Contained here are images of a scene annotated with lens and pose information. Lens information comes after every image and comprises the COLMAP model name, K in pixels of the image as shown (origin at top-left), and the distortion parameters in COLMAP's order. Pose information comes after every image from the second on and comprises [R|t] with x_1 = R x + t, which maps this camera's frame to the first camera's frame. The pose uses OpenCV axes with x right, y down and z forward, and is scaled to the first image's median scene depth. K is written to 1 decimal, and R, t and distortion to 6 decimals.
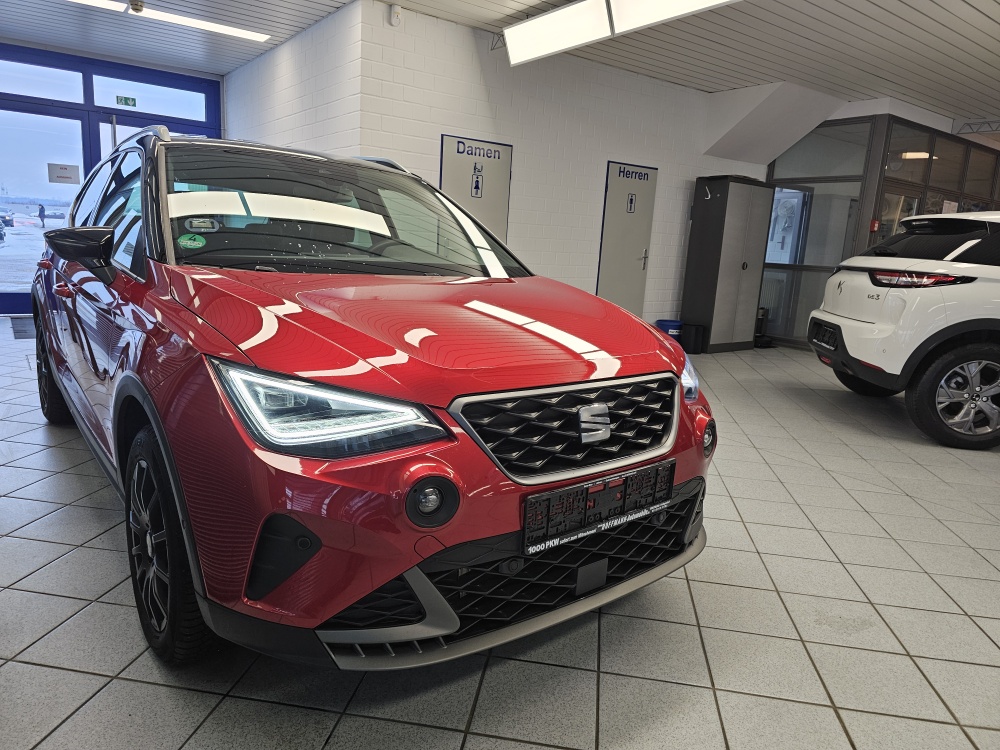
lens RADIAL K [[668.1, 0, 504.9], [0, 668.1, 368.7], [0, 0, 1]] dist [0.076705, -0.081933]
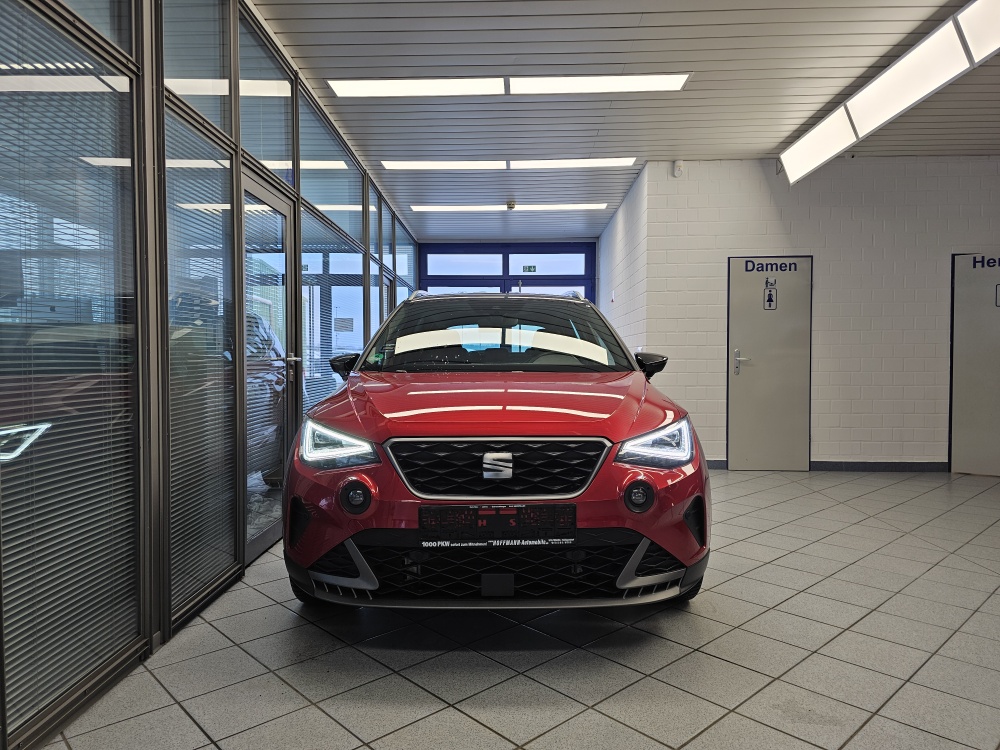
lens RADIAL K [[668.1, 0, 504.9], [0, 668.1, 368.7], [0, 0, 1]] dist [0.076705, -0.081933]
pose [[0.785462, -0.048700, -0.616991, 0.303563], [-0.068273, 0.983997, -0.164583, 0.033310], [0.615132, 0.171398, 0.769568, -0.025609]]
